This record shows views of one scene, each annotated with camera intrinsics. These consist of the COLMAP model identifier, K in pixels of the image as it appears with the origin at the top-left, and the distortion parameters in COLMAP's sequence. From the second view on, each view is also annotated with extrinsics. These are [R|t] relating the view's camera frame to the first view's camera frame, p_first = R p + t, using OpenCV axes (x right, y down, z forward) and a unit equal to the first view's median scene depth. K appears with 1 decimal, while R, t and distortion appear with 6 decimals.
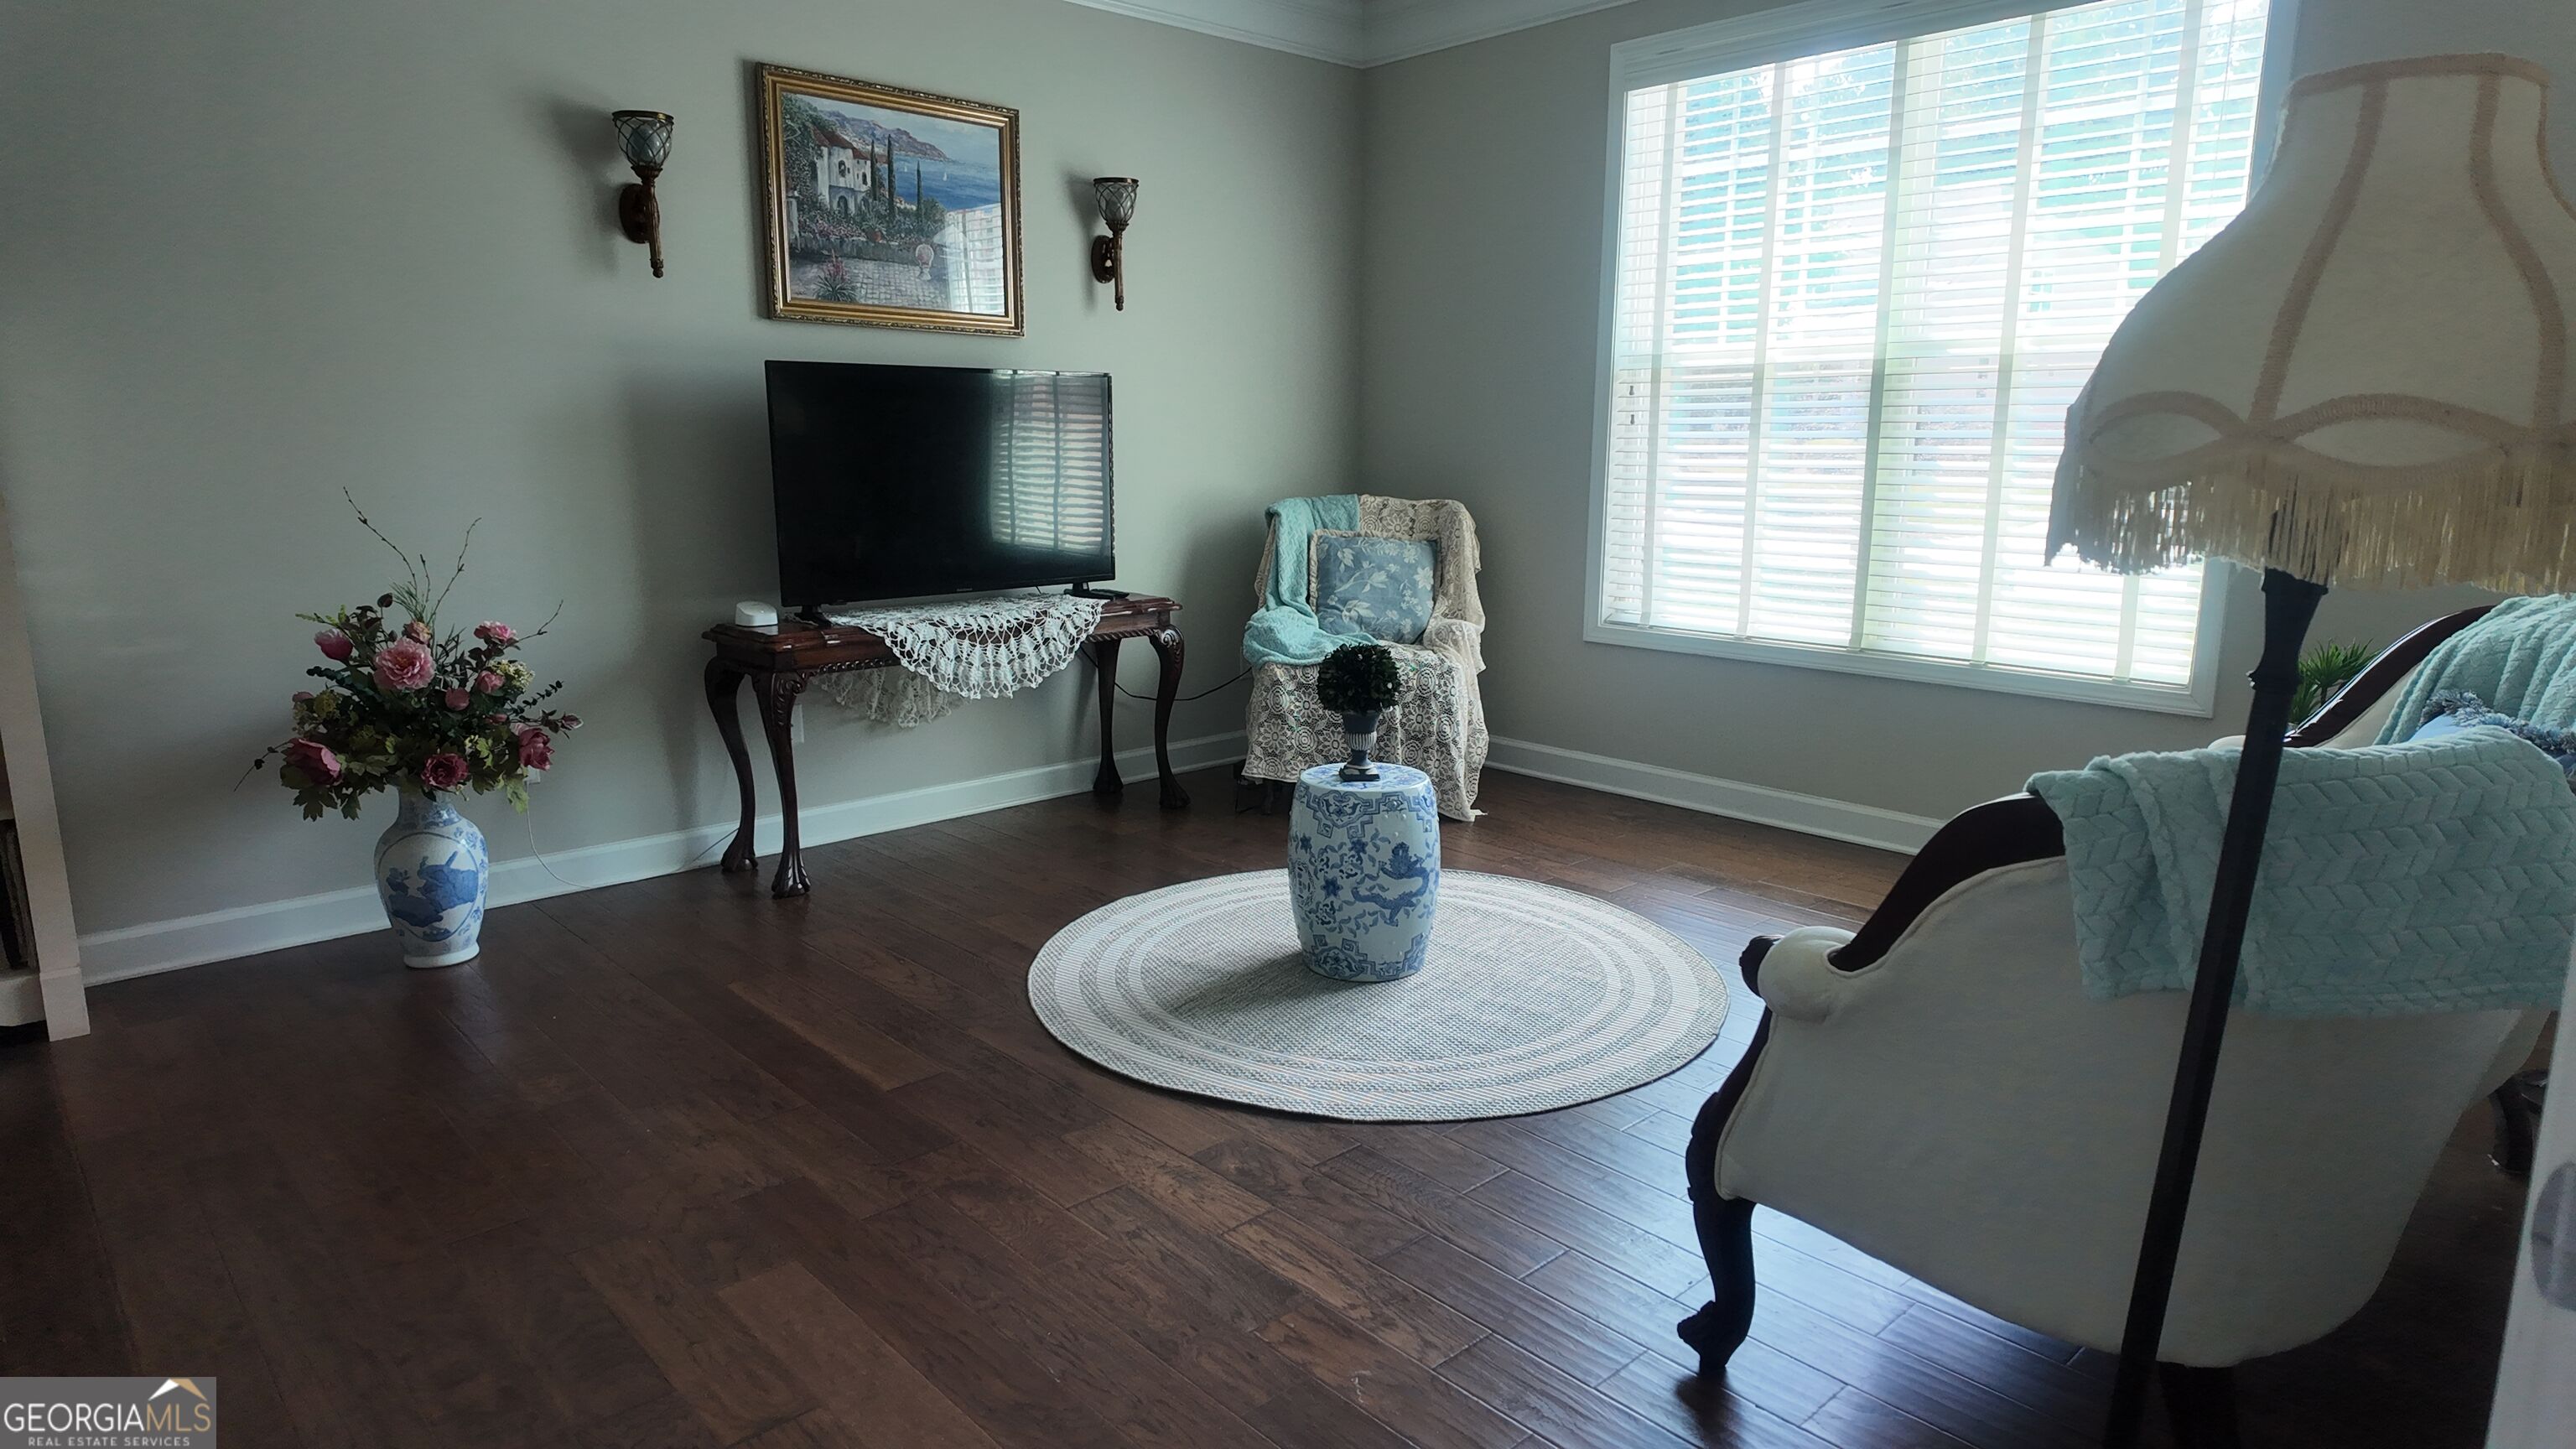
lens RADIAL K [[1497.7, 0, 1288.0], [0, 1497.7, 724.5], [0, 0, 1]] dist [0.101436, -0.119304]
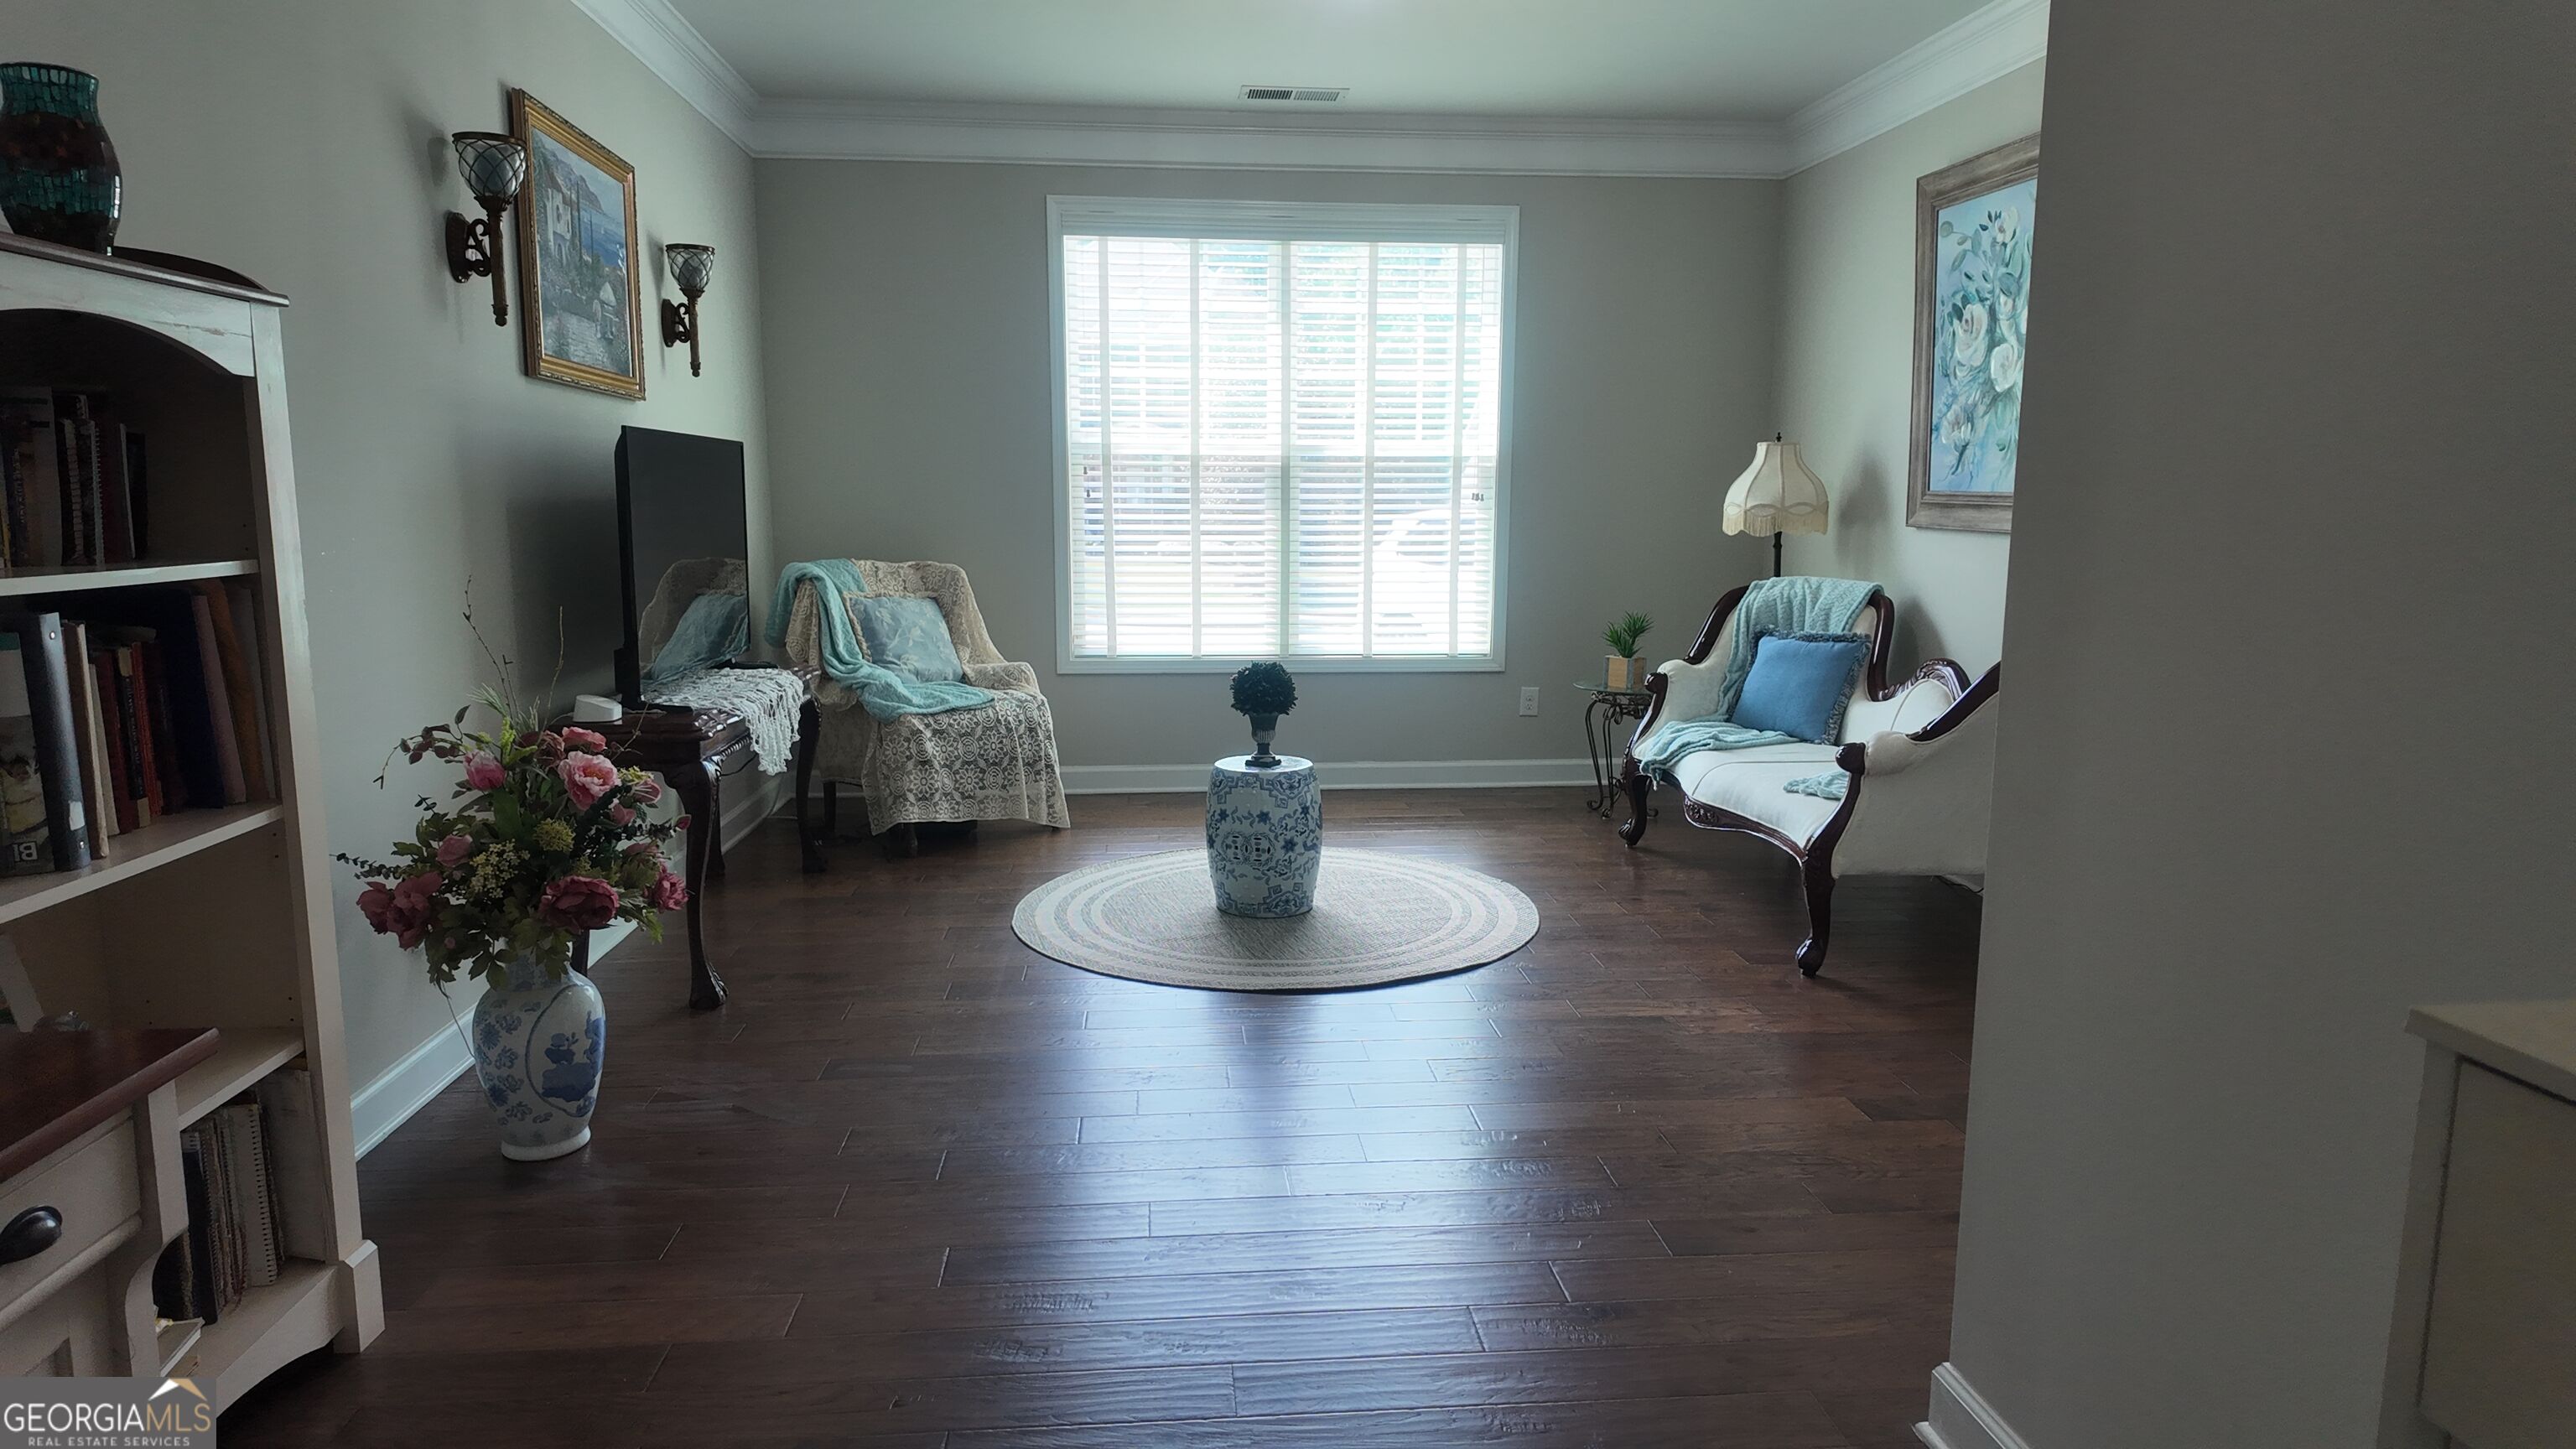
lens RADIAL K [[1497.7, 0, 1288.0], [0, 1497.7, 724.5], [0, 0, 1]] dist [0.101436, -0.119304]
pose [[0.606516, -0.116478, 0.786493, -0.814384], [0.150017, 0.988208, 0.030663, -0.030697], [-0.780790, 0.099390, 0.616838, 0.141376]]
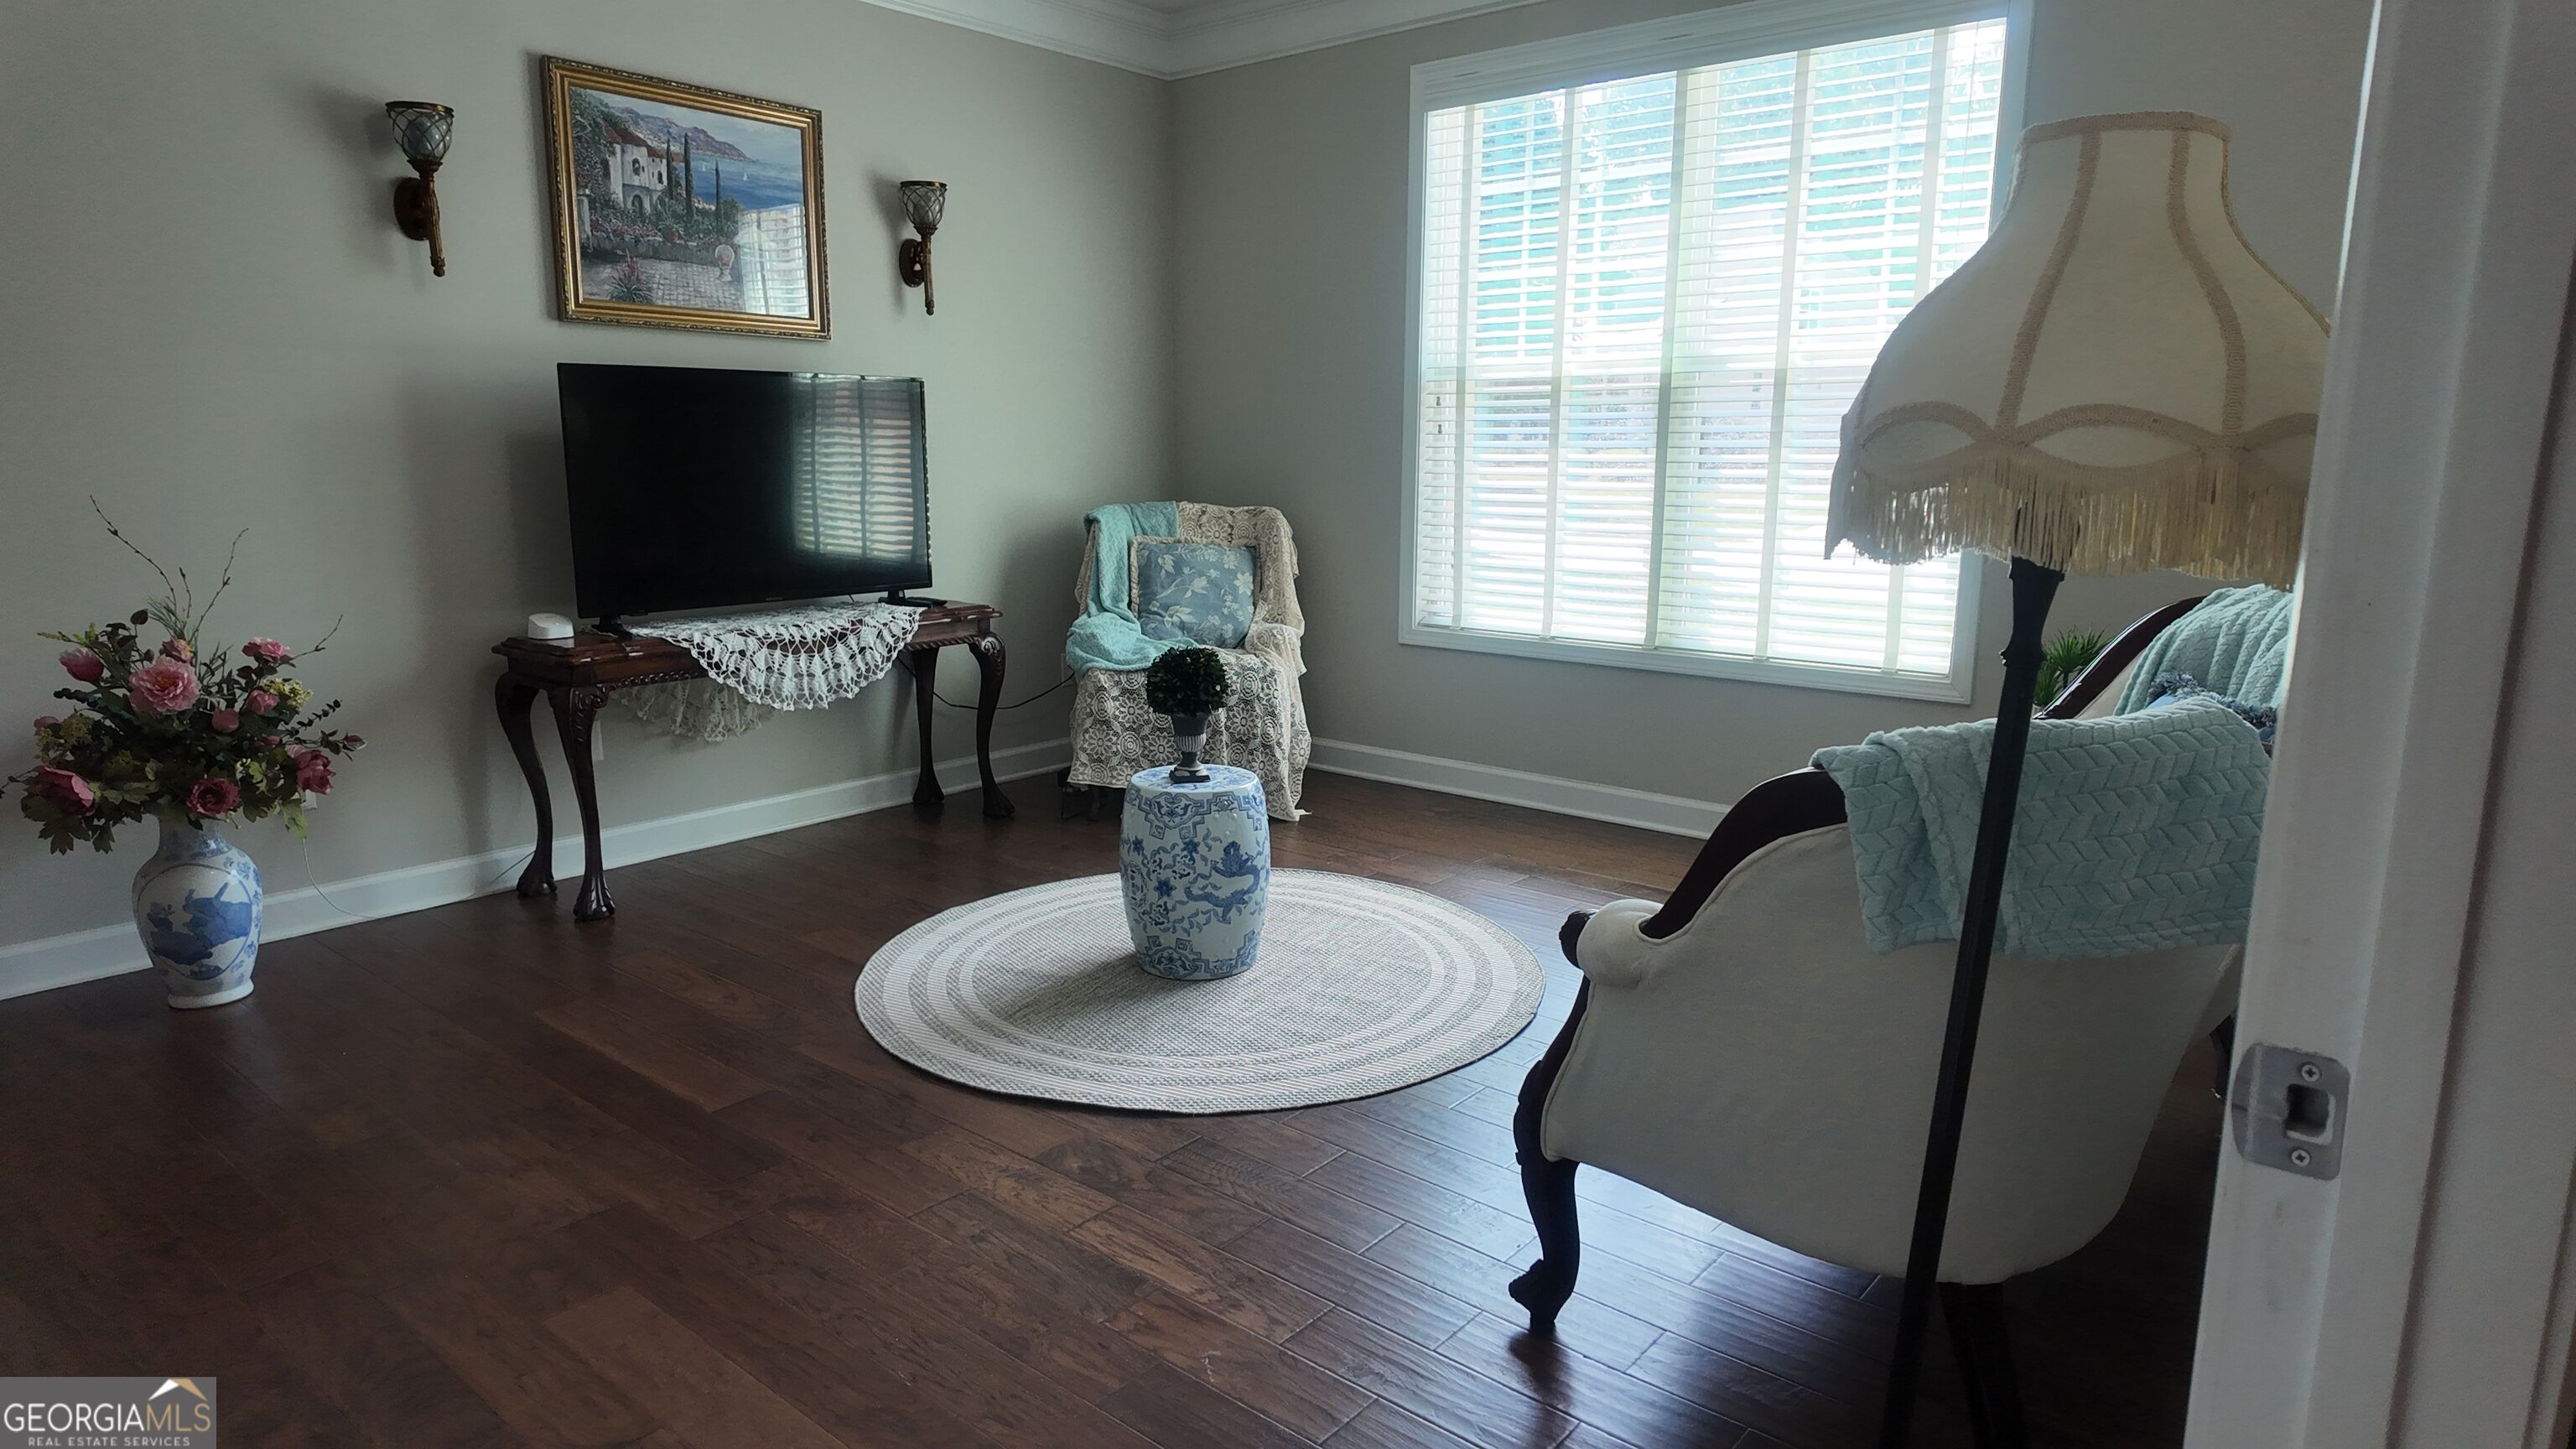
lens RADIAL K [[1497.7, 0, 1288.0], [0, 1497.7, 724.5], [0, 0, 1]] dist [0.101436, -0.119304]
pose [[0.992160, -0.021508, 0.123111, -0.008663], [0.022110, 0.999749, -0.003522, 0.002846], [-0.123005, 0.006216, 0.992387, -0.014322]]
